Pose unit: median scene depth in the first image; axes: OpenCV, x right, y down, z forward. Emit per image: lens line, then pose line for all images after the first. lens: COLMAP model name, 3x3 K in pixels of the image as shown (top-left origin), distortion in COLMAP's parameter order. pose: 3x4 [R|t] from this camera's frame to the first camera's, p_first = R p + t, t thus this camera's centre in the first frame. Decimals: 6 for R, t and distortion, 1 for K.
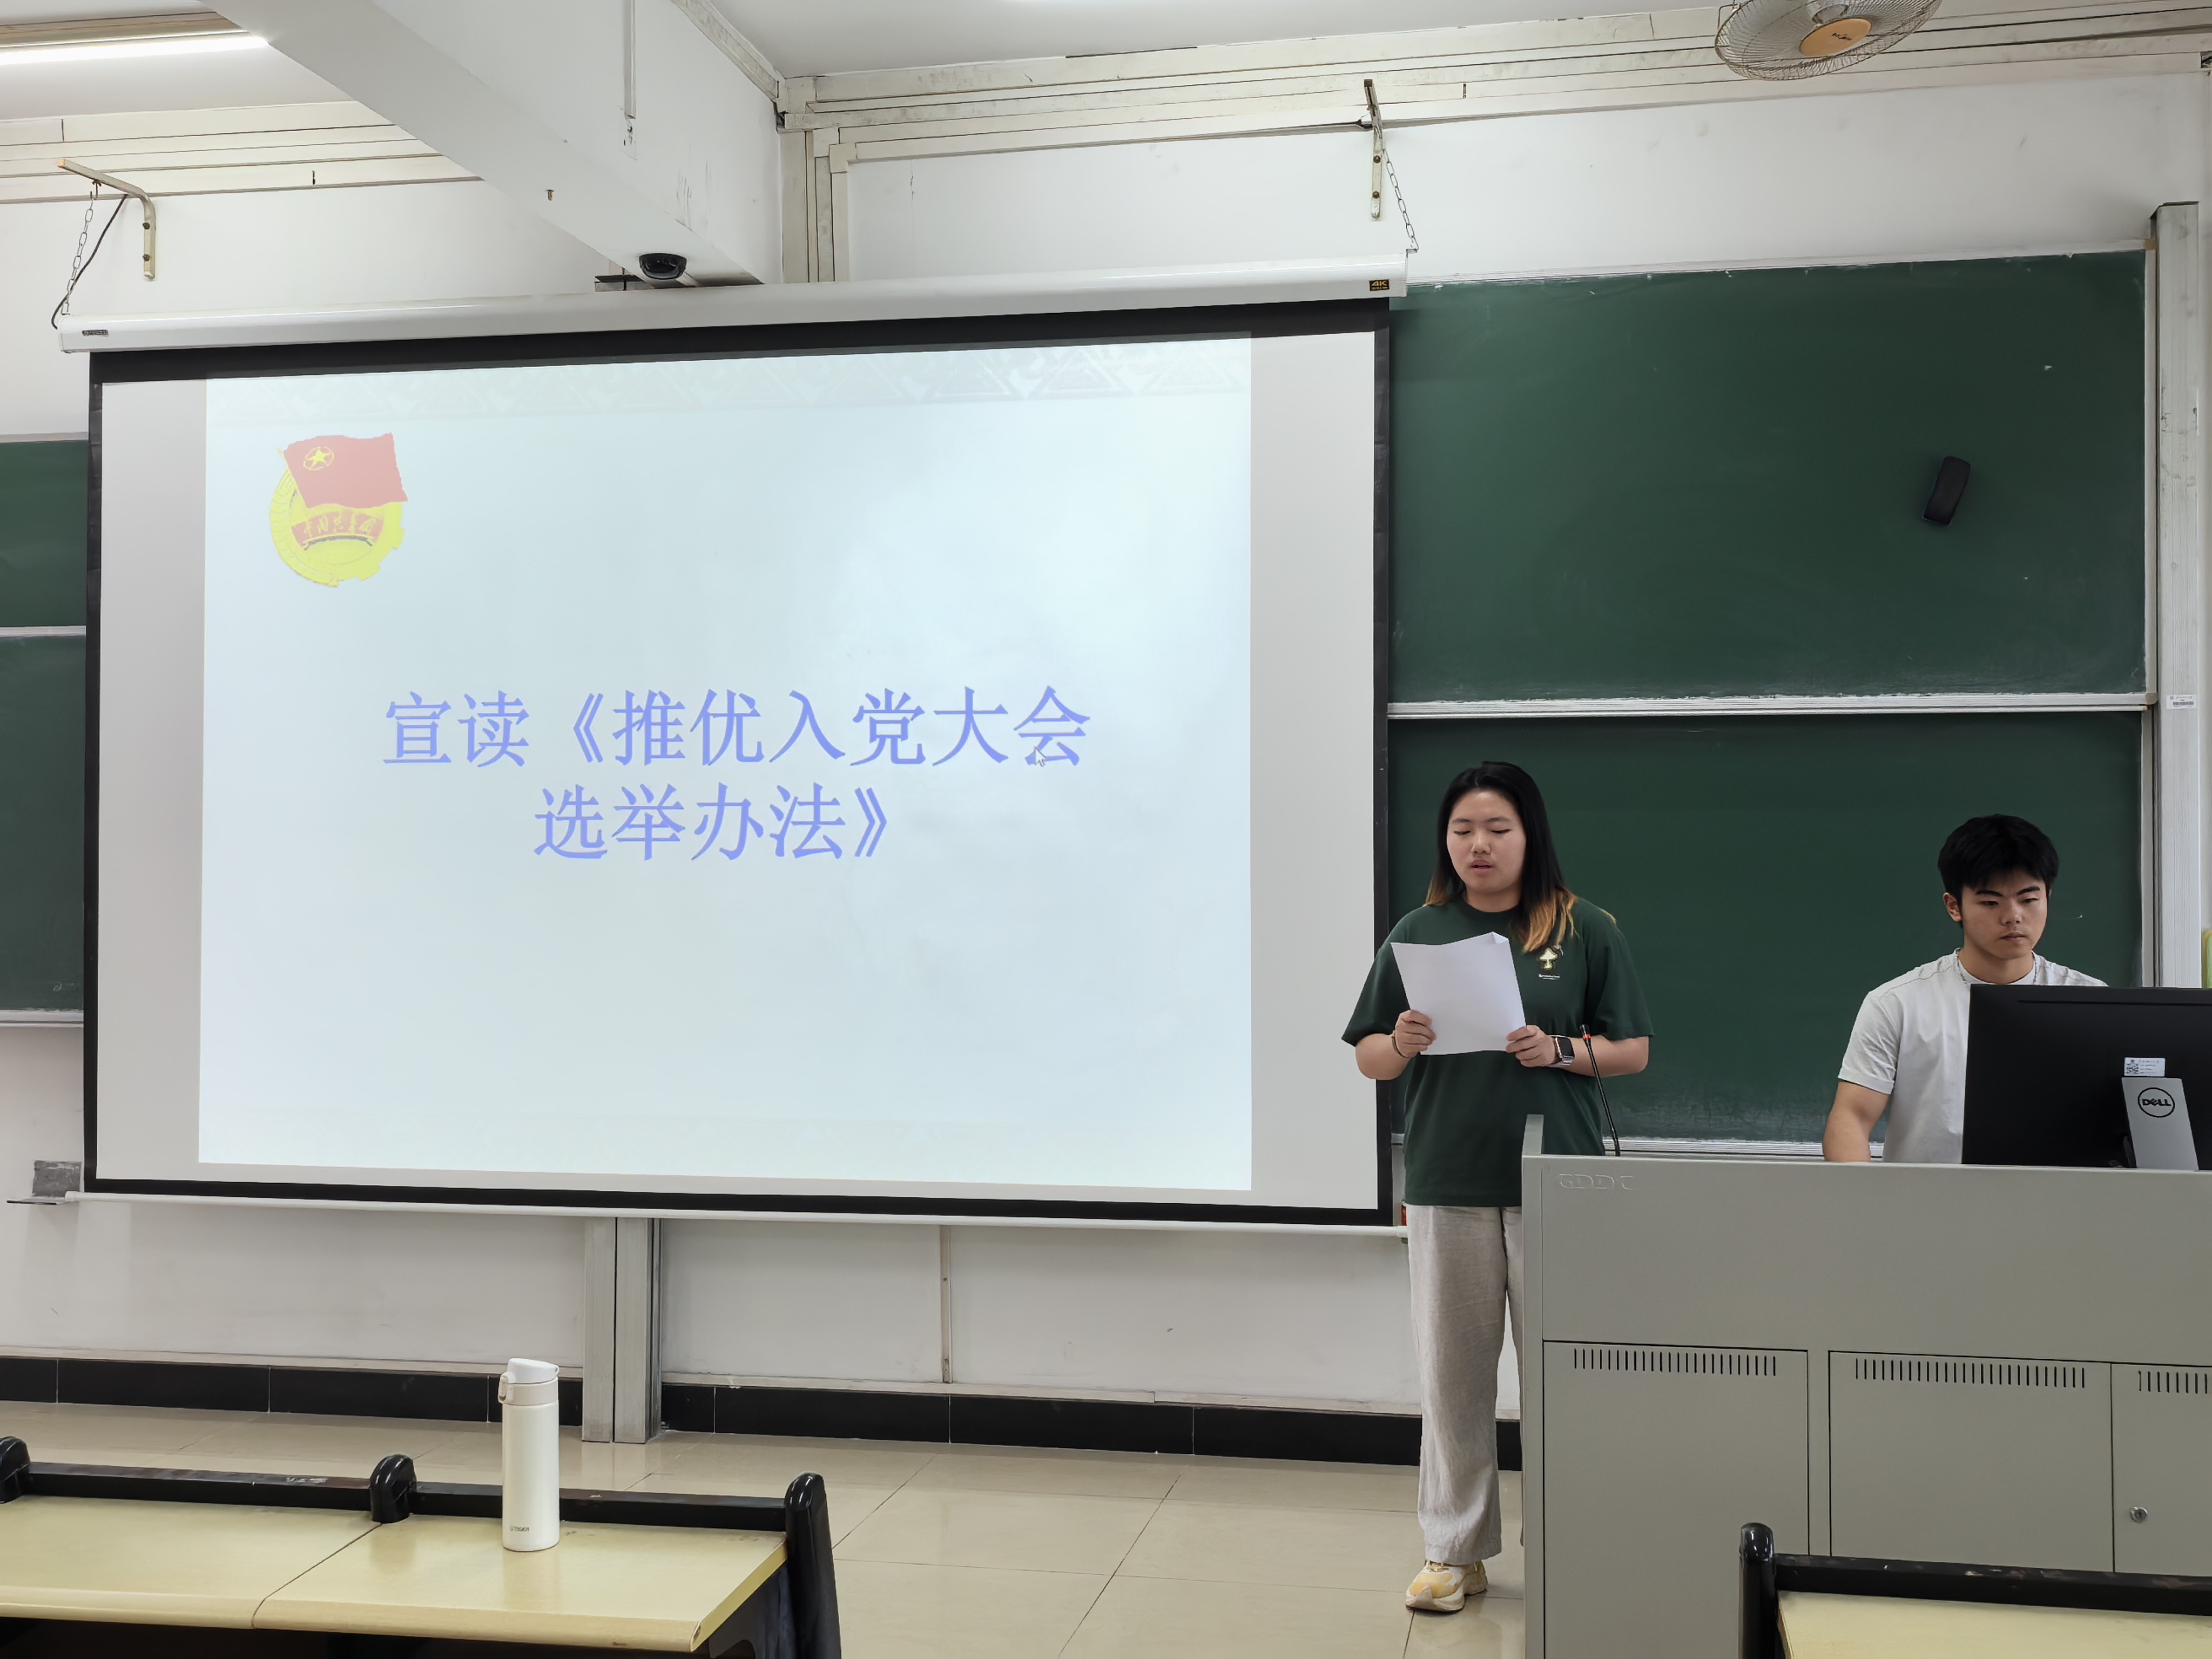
lens RADIAL K [[2467.8, 0, 1106.0], [0, 2467.8, 829.5], [0, 0, 1]] dist [0.095372, -0.004516]
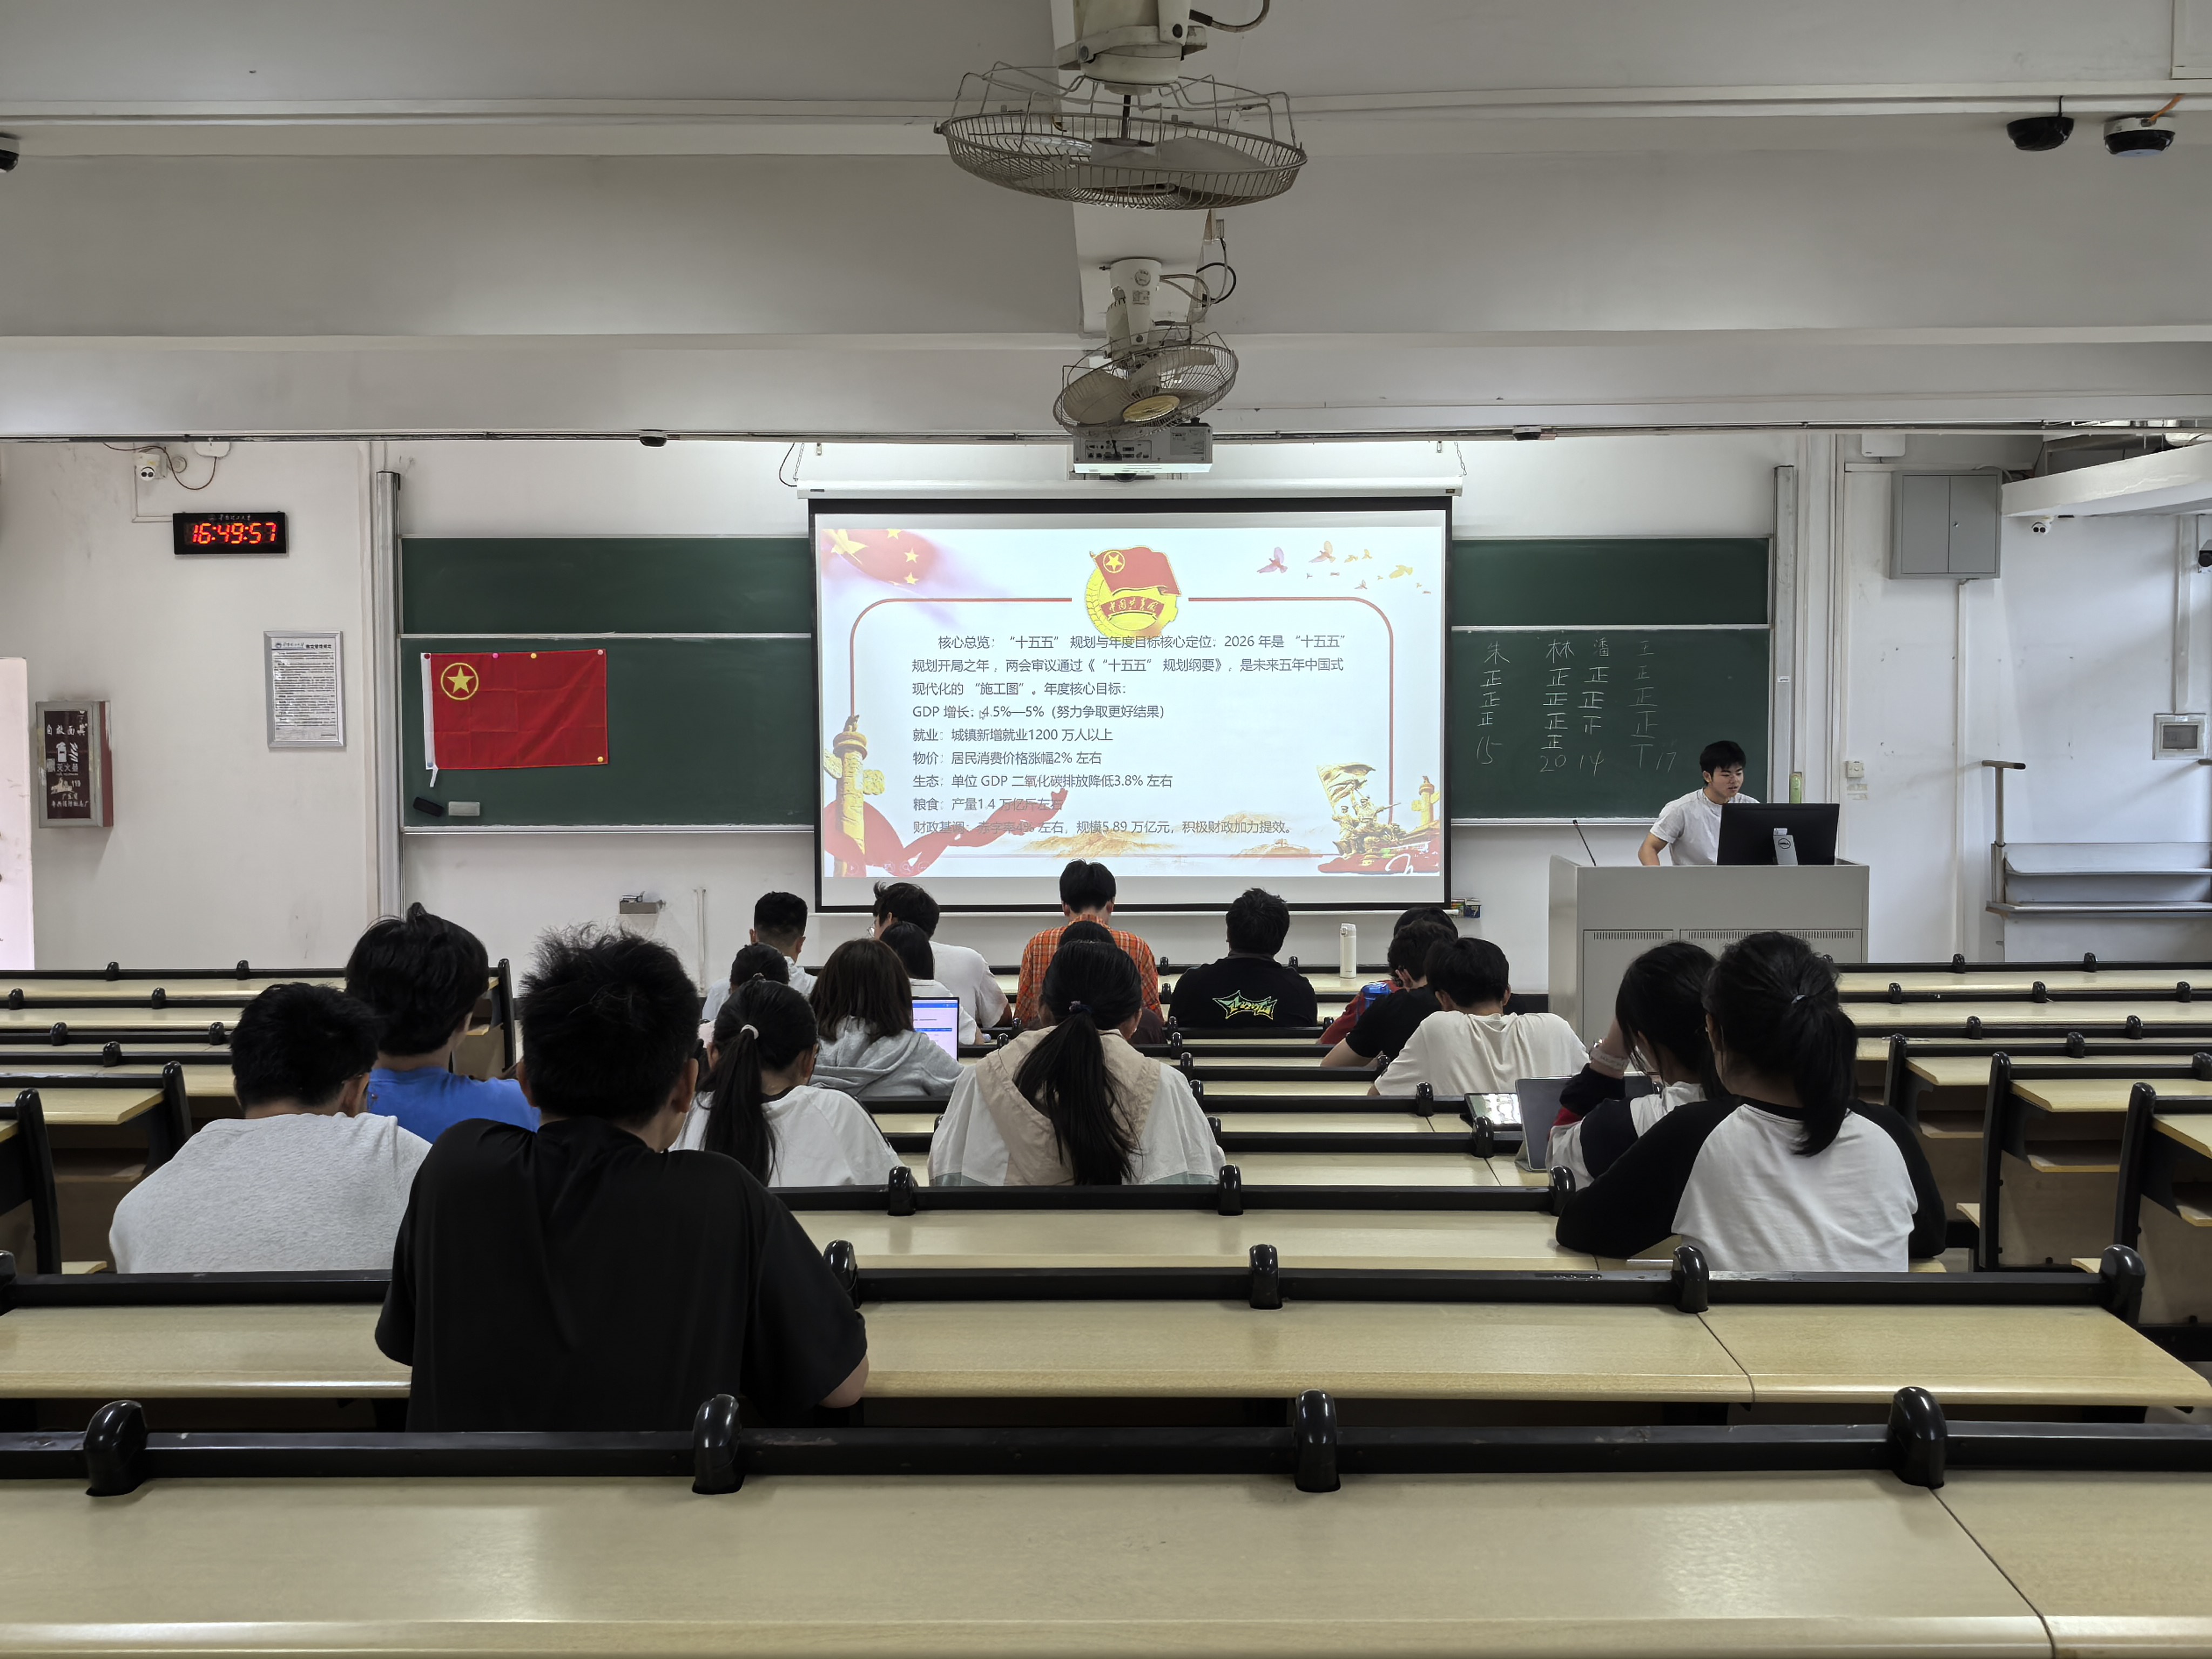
lens RADIAL K [[2591.5, 0, 1106.0], [0, 2591.5, 829.5], [0, 0, 1]] dist [0.014231, 0.006933]
pose [[0.984241, -0.010315, 0.176530, -0.598604], [-0.001703, 0.997698, 0.067794, -0.073481], [-0.176823, -0.067027, 0.981958, -1.222119]]
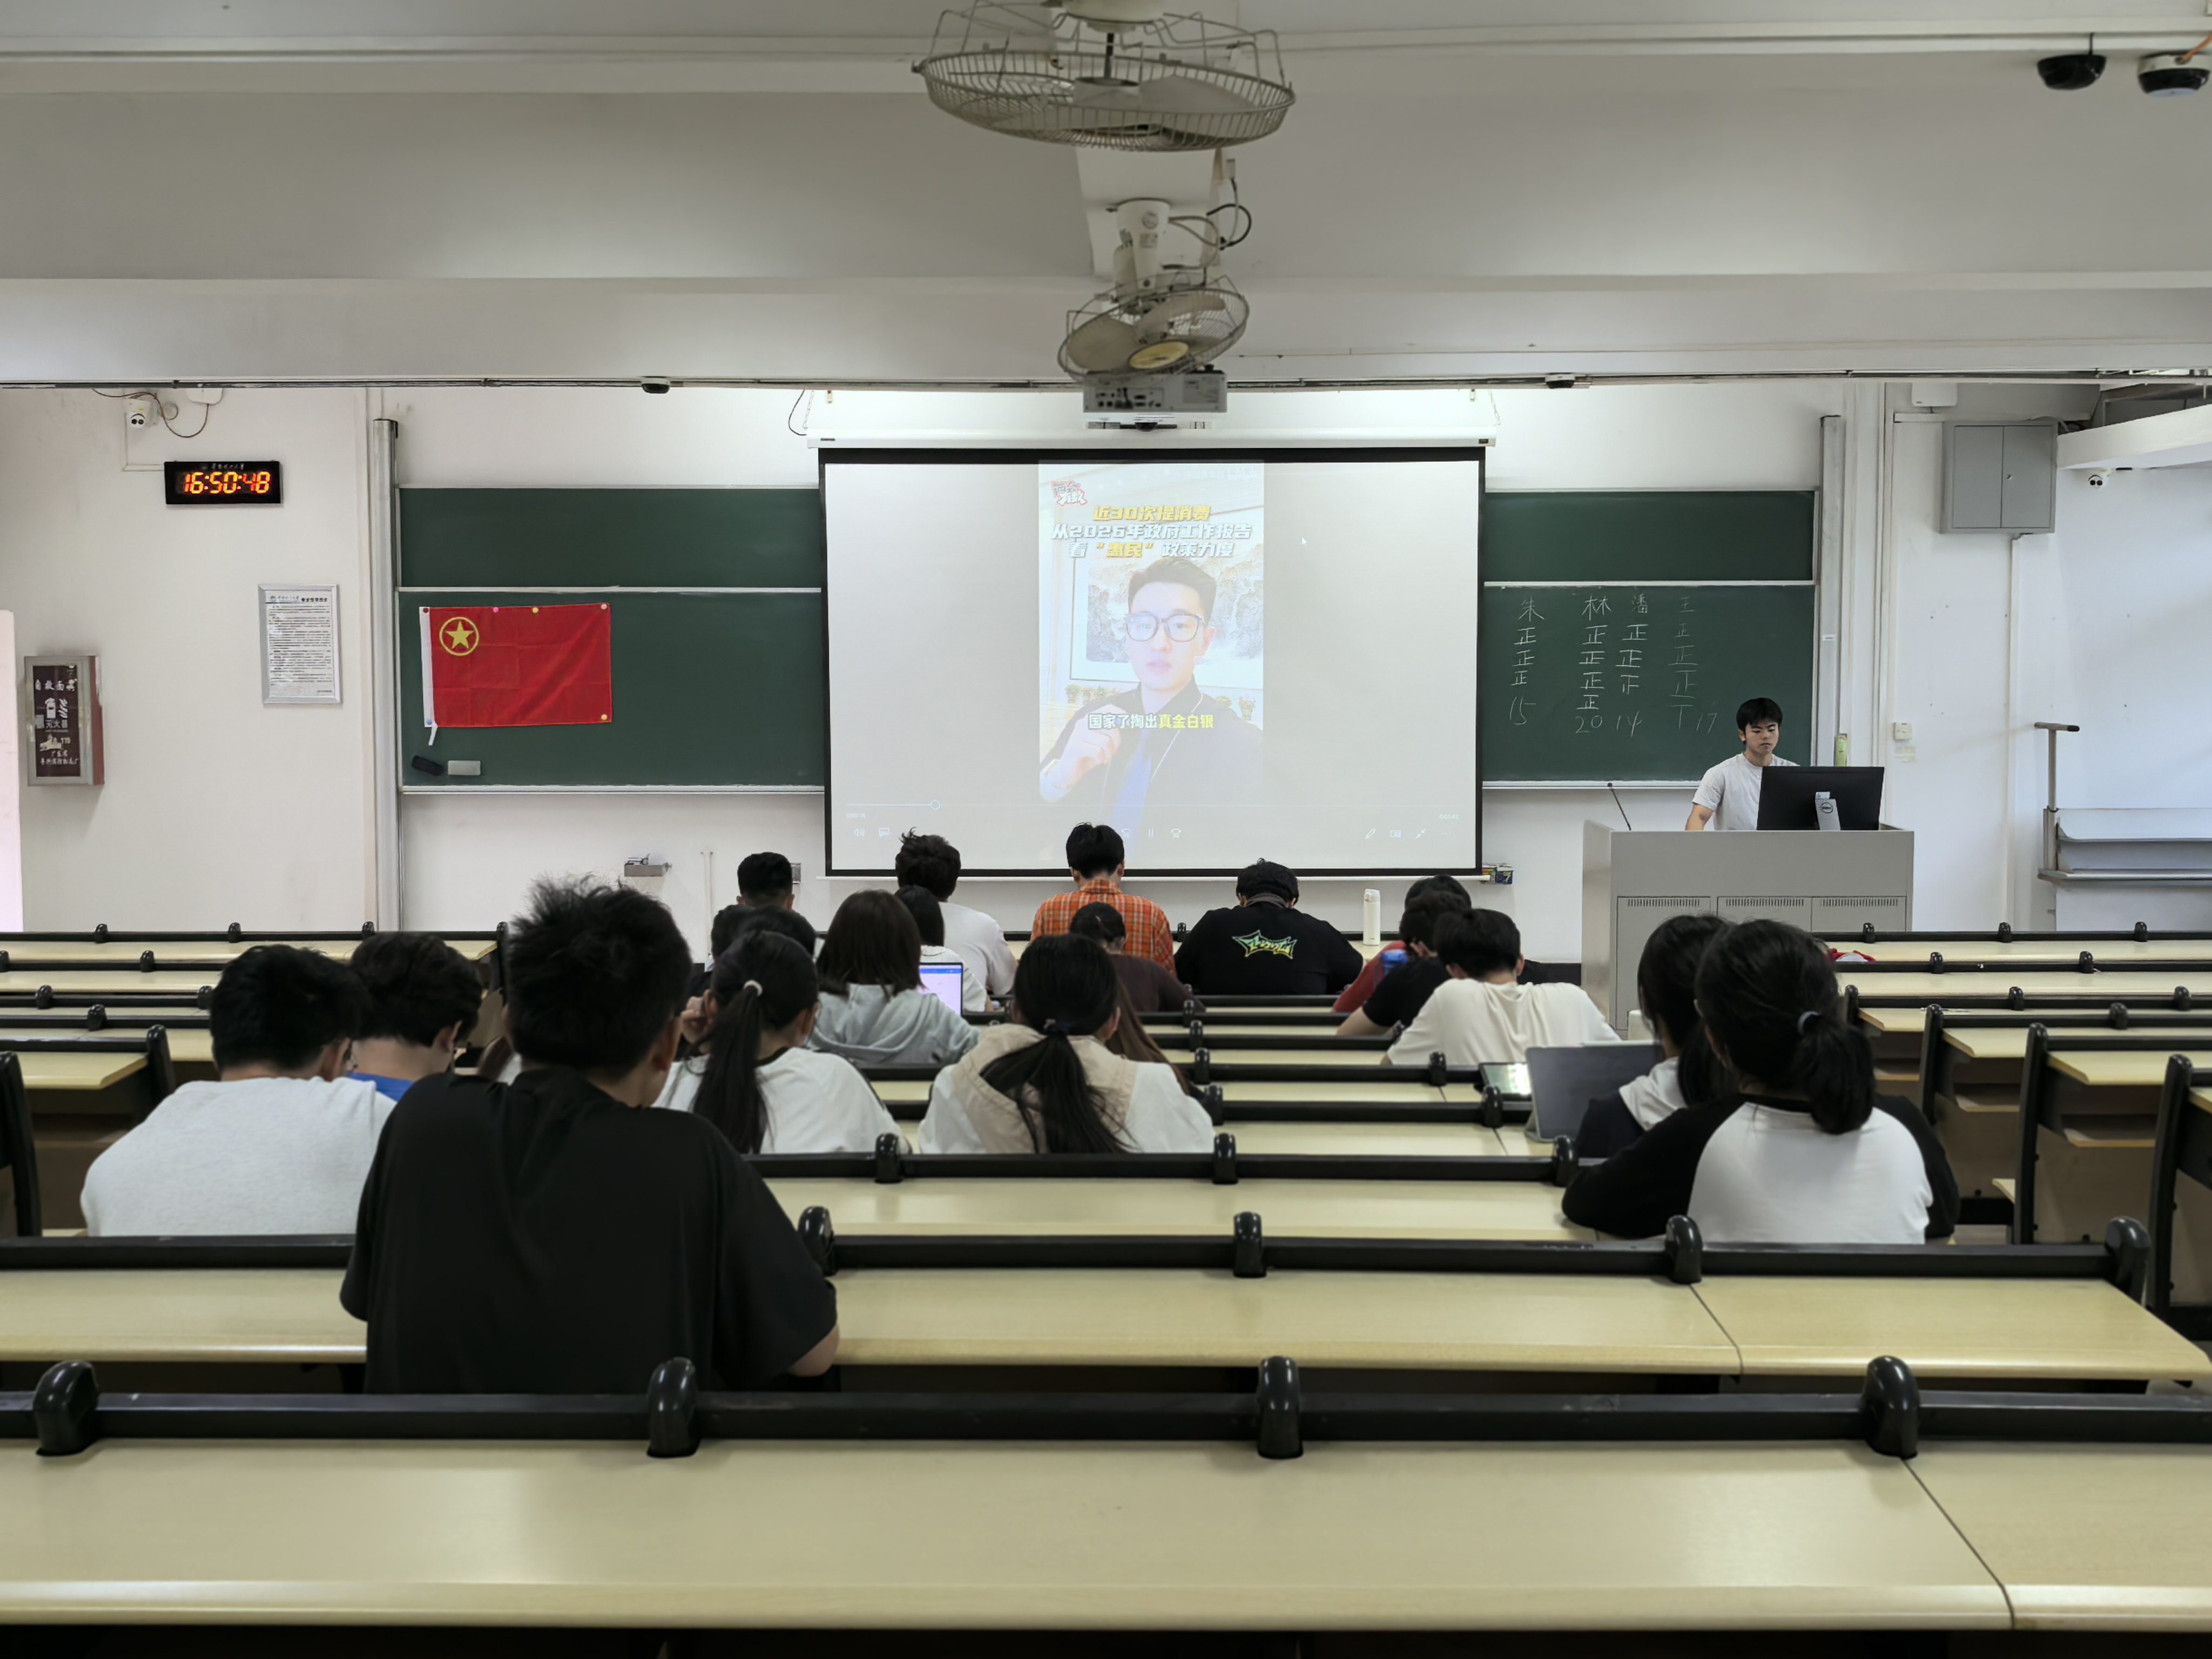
lens RADIAL K [[2685.0, 0, 1106.0], [0, 2685.0, 829.5], [0, 0, 1]] dist [0.012380, 0.004042]
pose [[0.986135, -0.009475, 0.165675, -0.591115], [-0.004153, 0.996647, 0.081716, -0.073134], [-0.165894, -0.081271, 0.982789, -1.229445]]
